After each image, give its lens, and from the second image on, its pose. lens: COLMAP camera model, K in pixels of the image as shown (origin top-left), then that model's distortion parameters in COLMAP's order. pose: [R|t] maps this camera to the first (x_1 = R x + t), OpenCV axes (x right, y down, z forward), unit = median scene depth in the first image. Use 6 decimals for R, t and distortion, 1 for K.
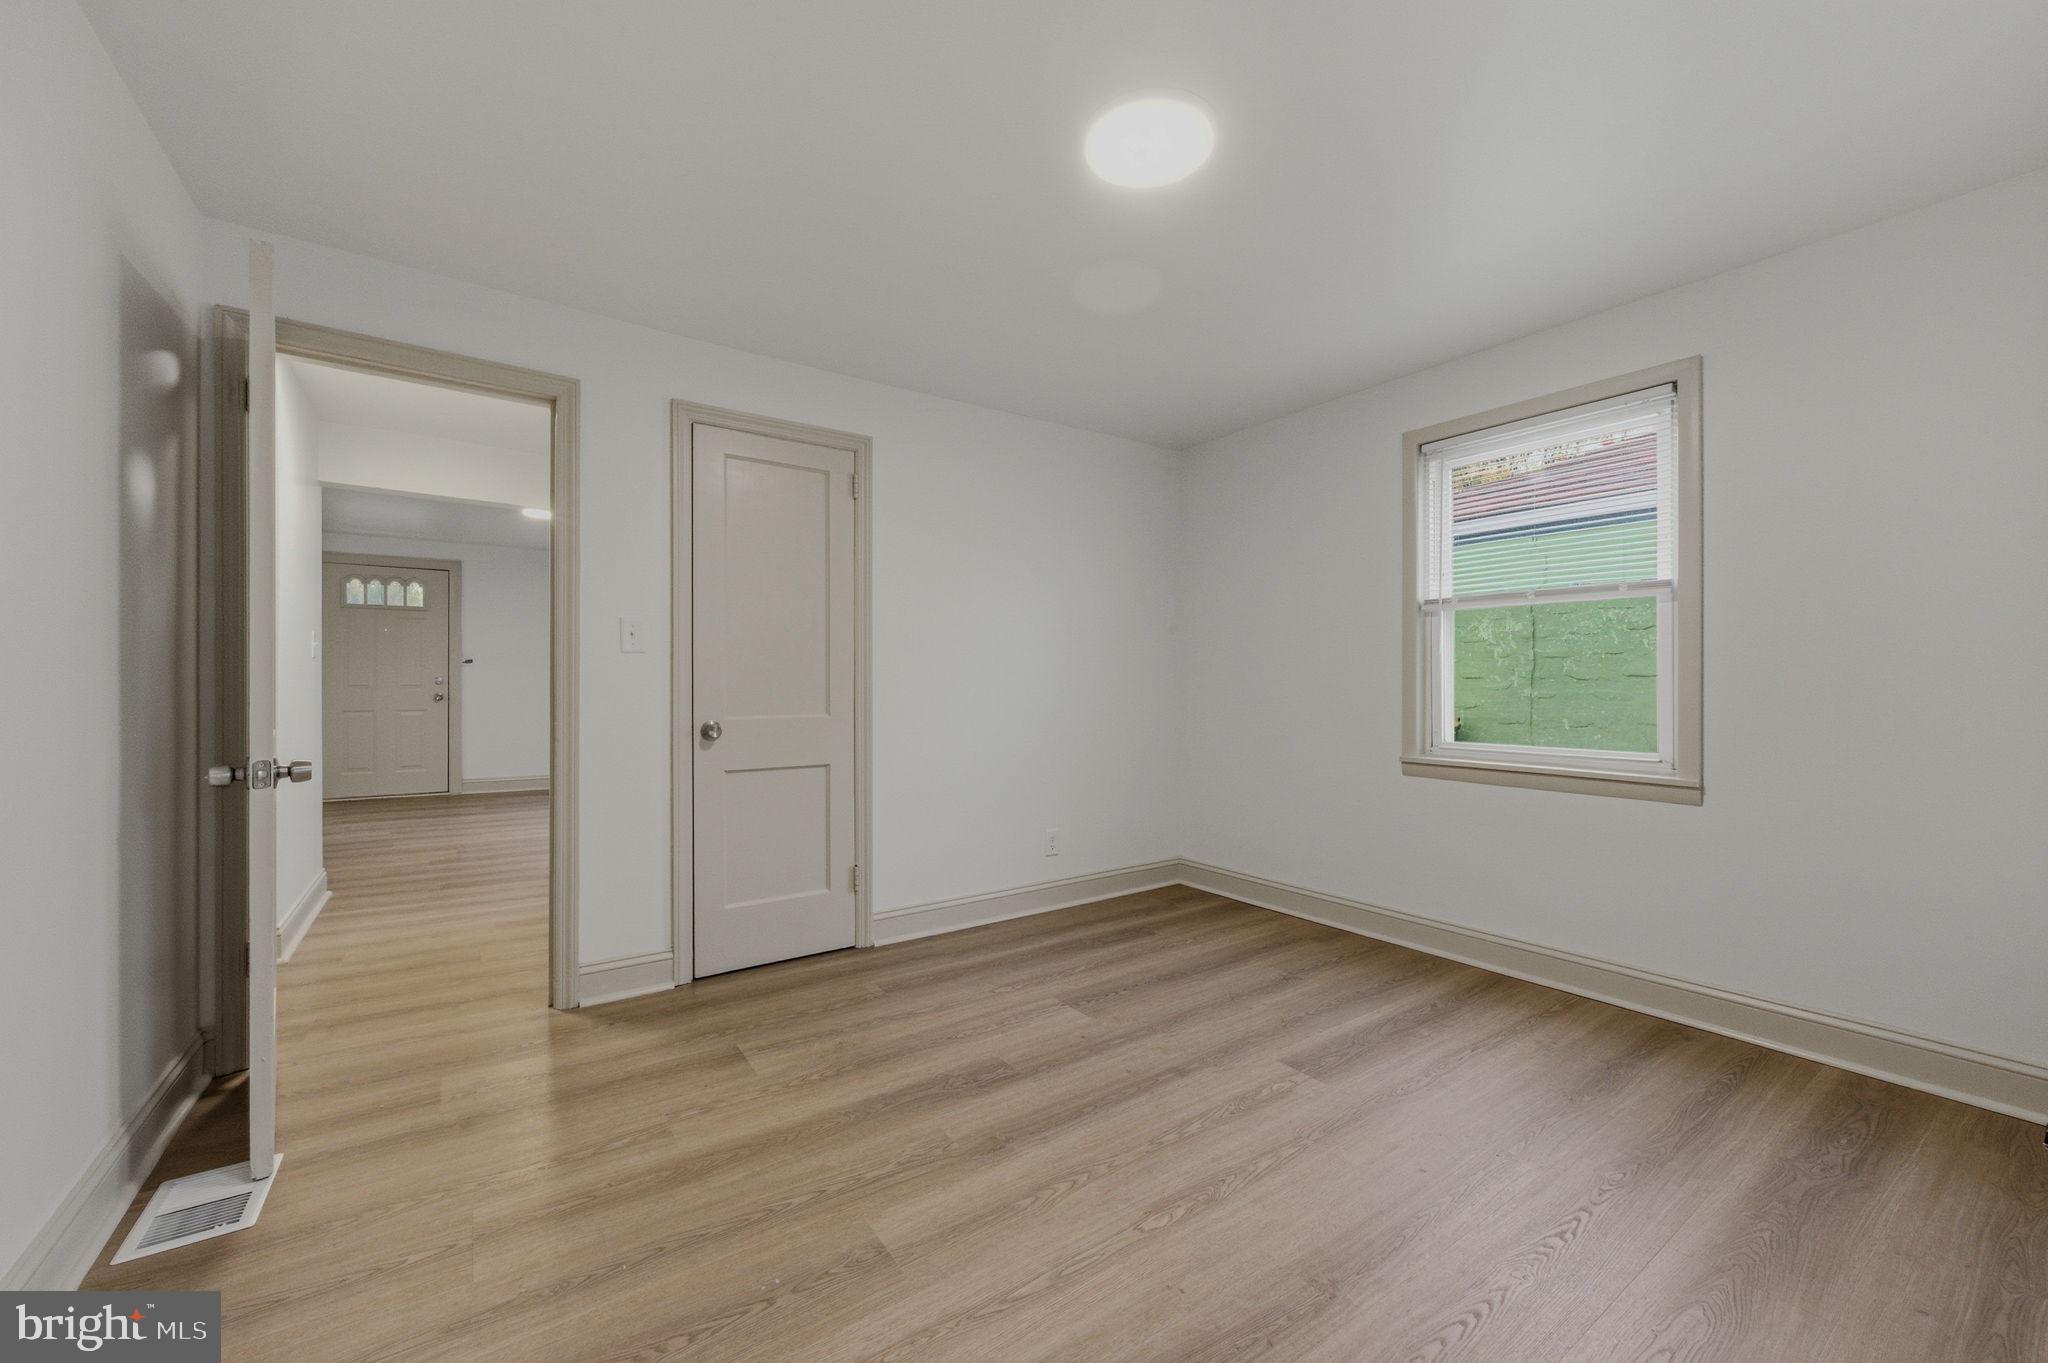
lens RADIAL K [[802.3, 0, 1029.7], [0, 802.3, 684.0], [0, 0, 1]] dist [0.008184, -0.000587]
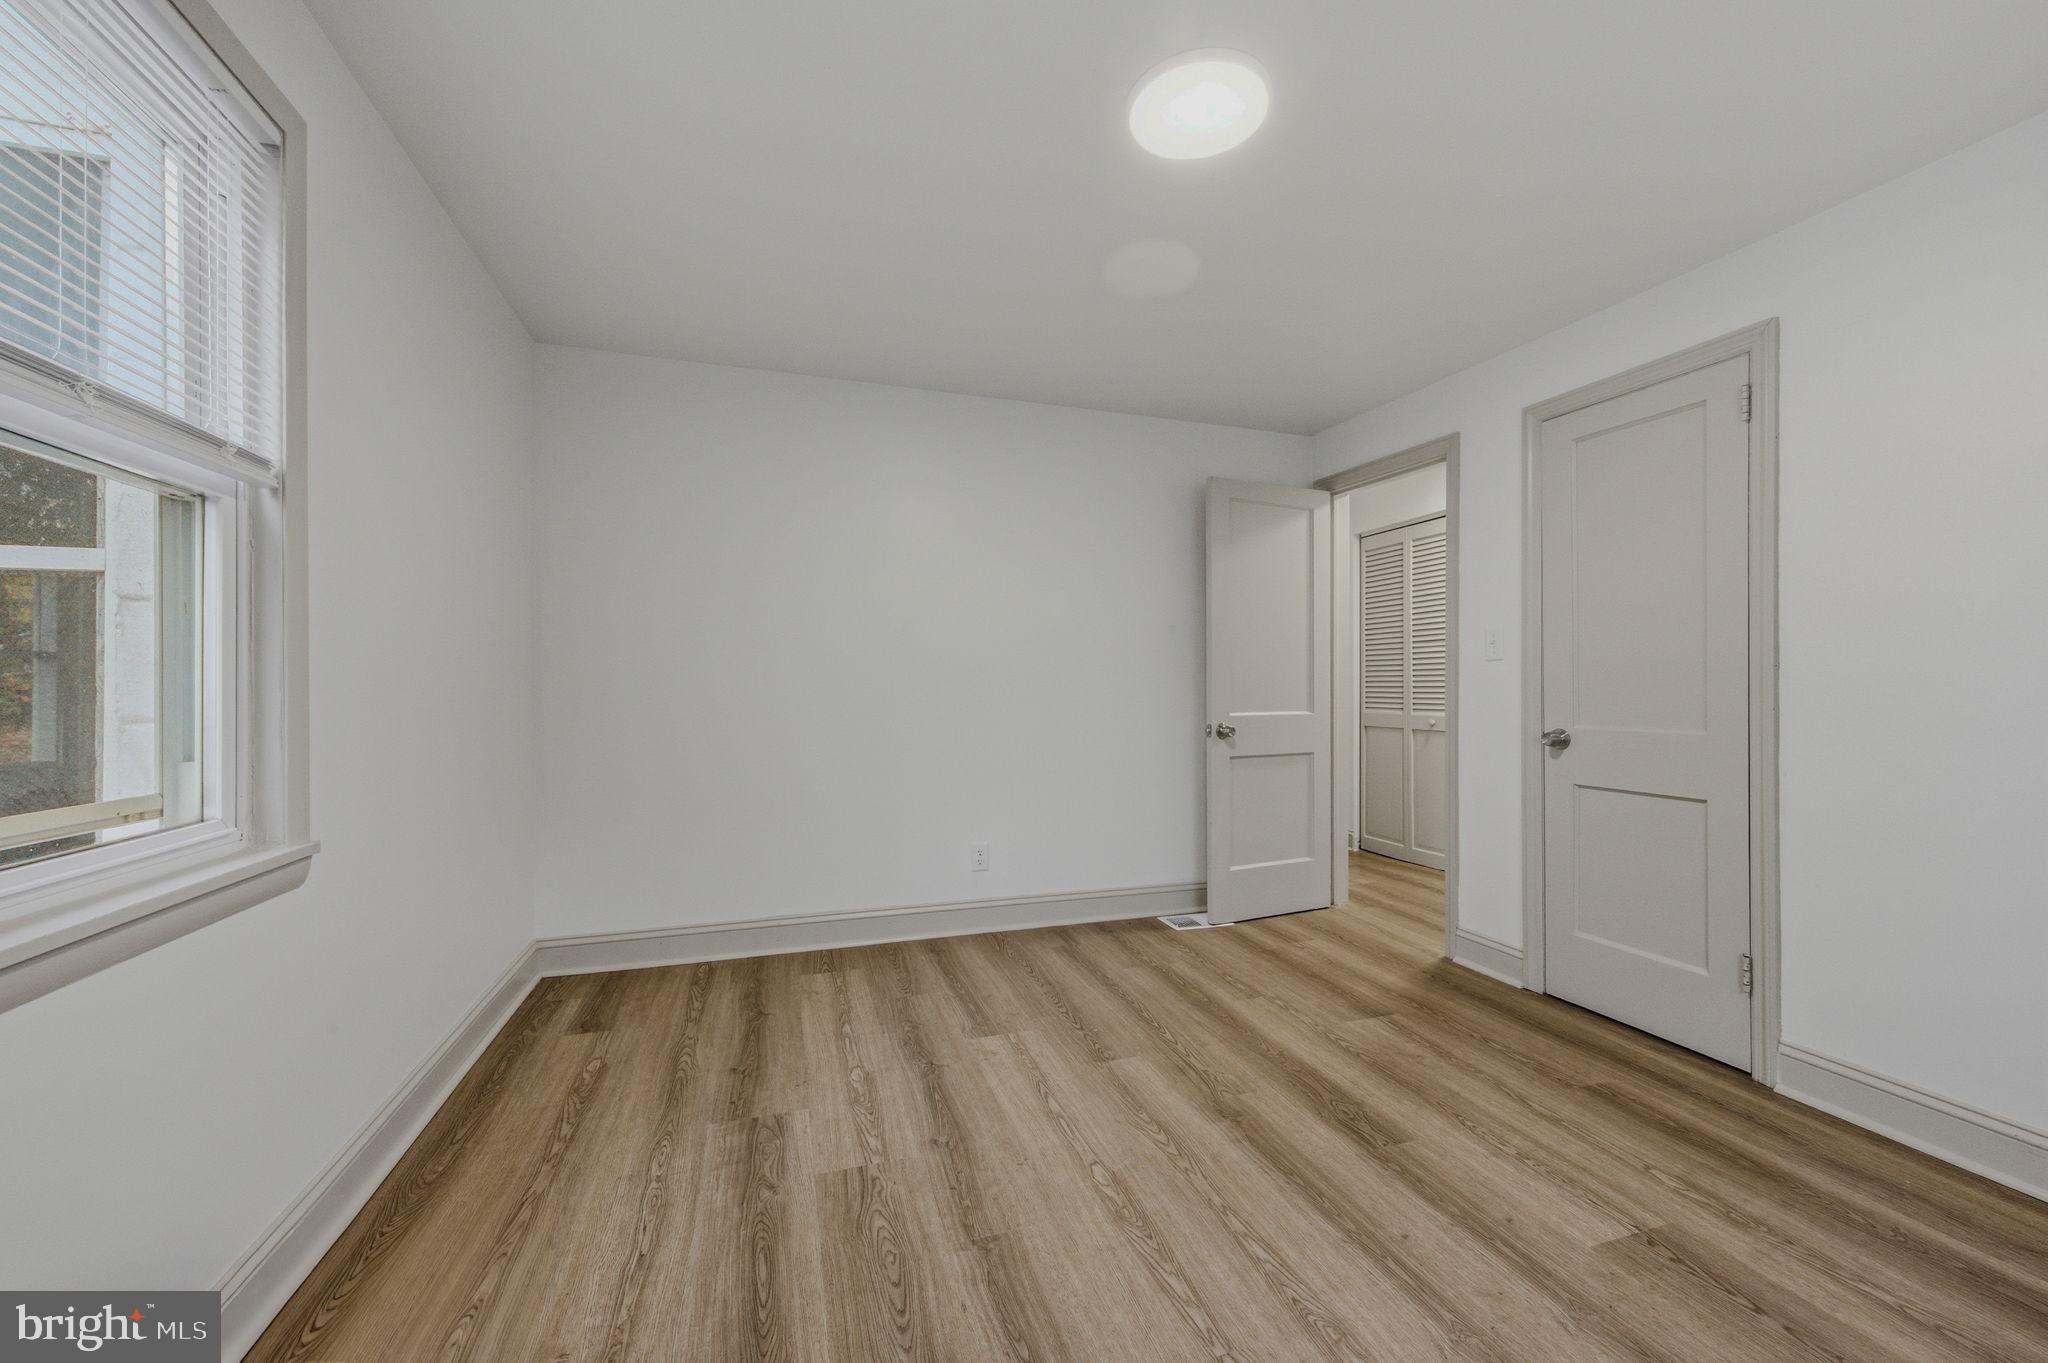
lens RADIAL K [[802.3, 0, 1029.7], [0, 802.3, 684.0], [0, 0, 1]] dist [0.008184, -0.000587]
pose [[-0.297028, -0.004336, -0.954859, 0.813393], [-0.004216, 0.999986, -0.003230, -0.001008], [0.954859, 0.003066, -0.297042, 0.806985]]
